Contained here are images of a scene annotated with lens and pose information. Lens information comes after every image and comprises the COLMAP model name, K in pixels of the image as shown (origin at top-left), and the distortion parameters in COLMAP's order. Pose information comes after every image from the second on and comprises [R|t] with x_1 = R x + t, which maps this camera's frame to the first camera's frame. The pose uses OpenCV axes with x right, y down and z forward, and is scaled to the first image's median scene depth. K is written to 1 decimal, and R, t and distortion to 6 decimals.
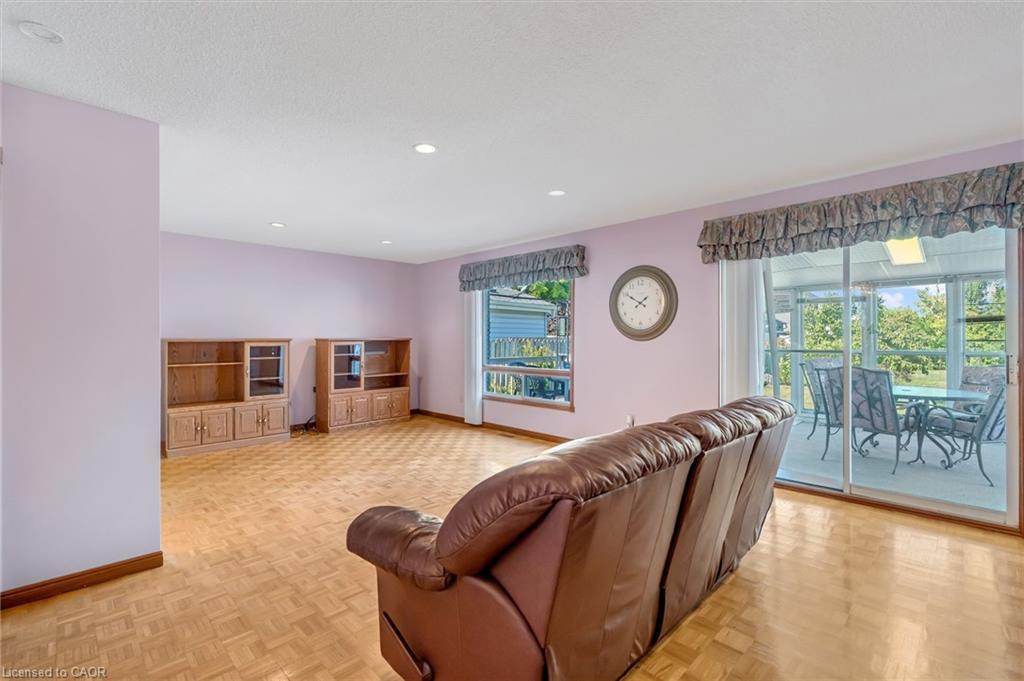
lens RADIAL K [[462.5, 0, 512.0], [0, 462.5, 340.5], [0, 0, 1]] dist [-0.010645, 0.007304]
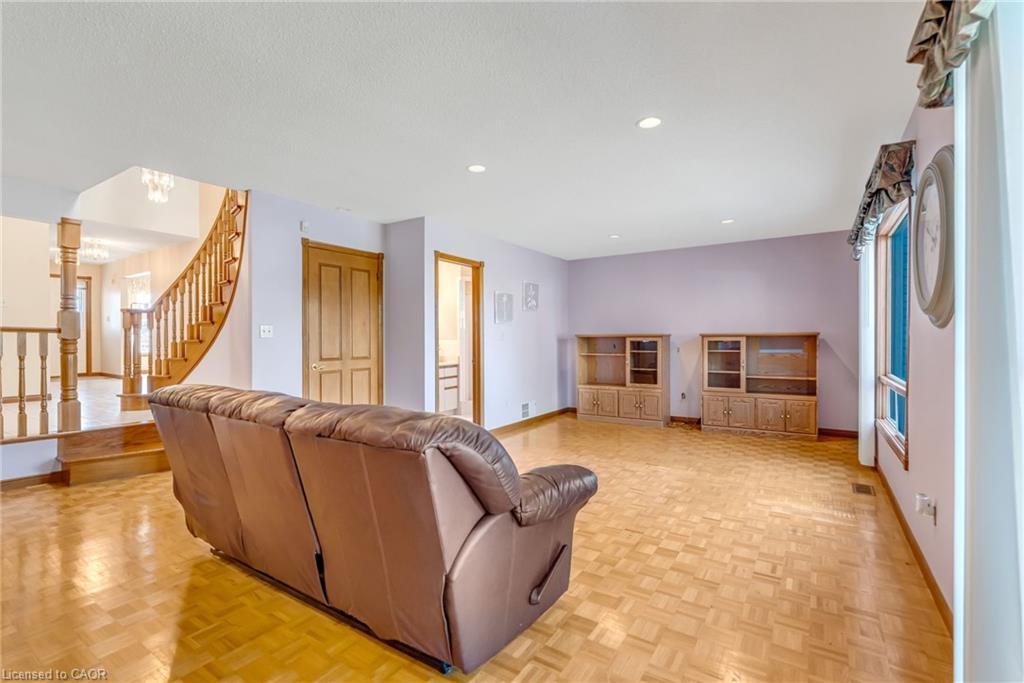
lens RADIAL K [[462.5, 0, 512.0], [0, 462.5, 341.5], [0, 0, 1]] dist [-0.010645, 0.007304]
pose [[0.203772, 0.007220, -0.978992, 0.464637], [-0.003387, 0.999972, 0.006670, 0.006936], [0.979012, 0.001957, 0.203791, 0.409047]]
